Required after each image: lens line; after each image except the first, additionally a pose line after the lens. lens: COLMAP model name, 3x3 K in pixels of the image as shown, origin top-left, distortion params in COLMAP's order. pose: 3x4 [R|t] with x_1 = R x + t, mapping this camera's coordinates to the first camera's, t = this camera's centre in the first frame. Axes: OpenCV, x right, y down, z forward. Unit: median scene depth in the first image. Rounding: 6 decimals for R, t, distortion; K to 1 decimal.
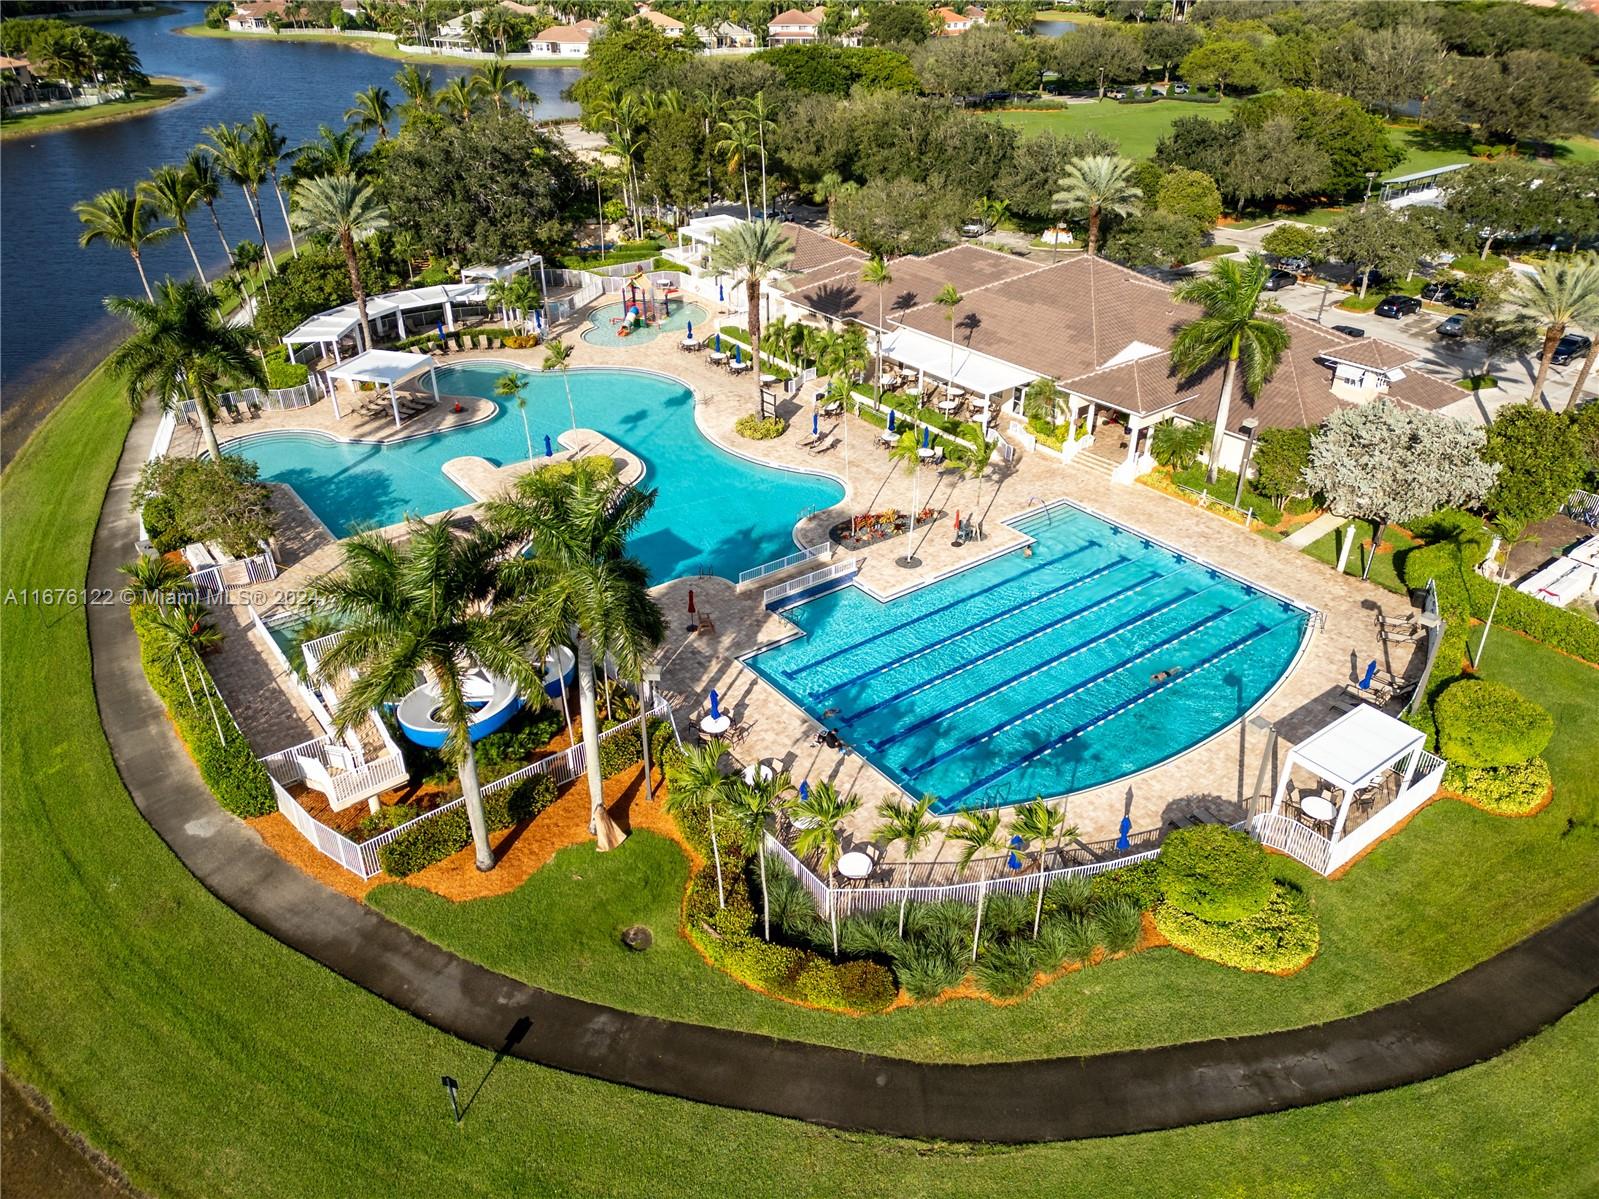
lens RADIAL K [[1123.3, 0, 793.9], [0, 1123.3, 602.9], [0, 0, 1]] dist [0.060053, -0.051811]
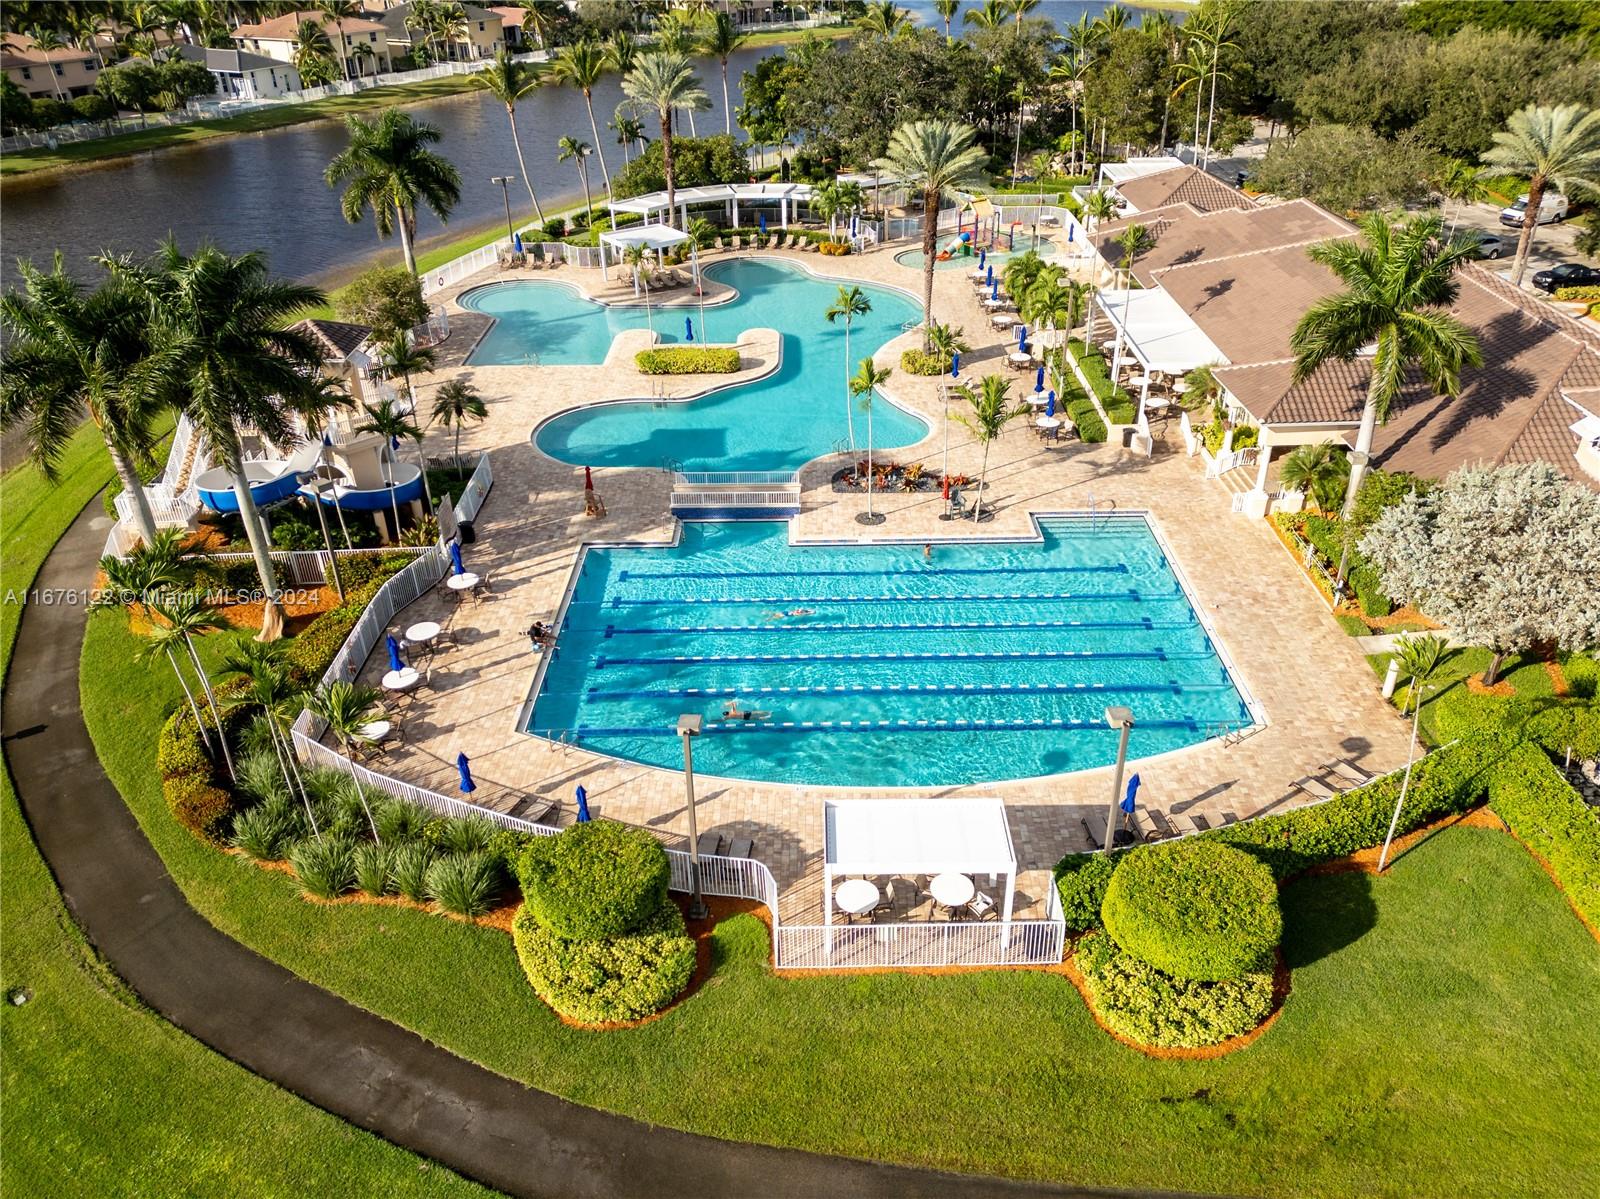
lens RADIAL K [[1185.8, 0, 817.9], [0, 1185.8, 602.1], [0, 0, 1]] dist [0.033282, -0.006024]
pose [[0.806665, 0.297653, -0.510582, 0.524502], [-0.295404, 0.951322, 0.087884, -0.041118], [0.511886, 0.079935, 0.855326, 0.212233]]
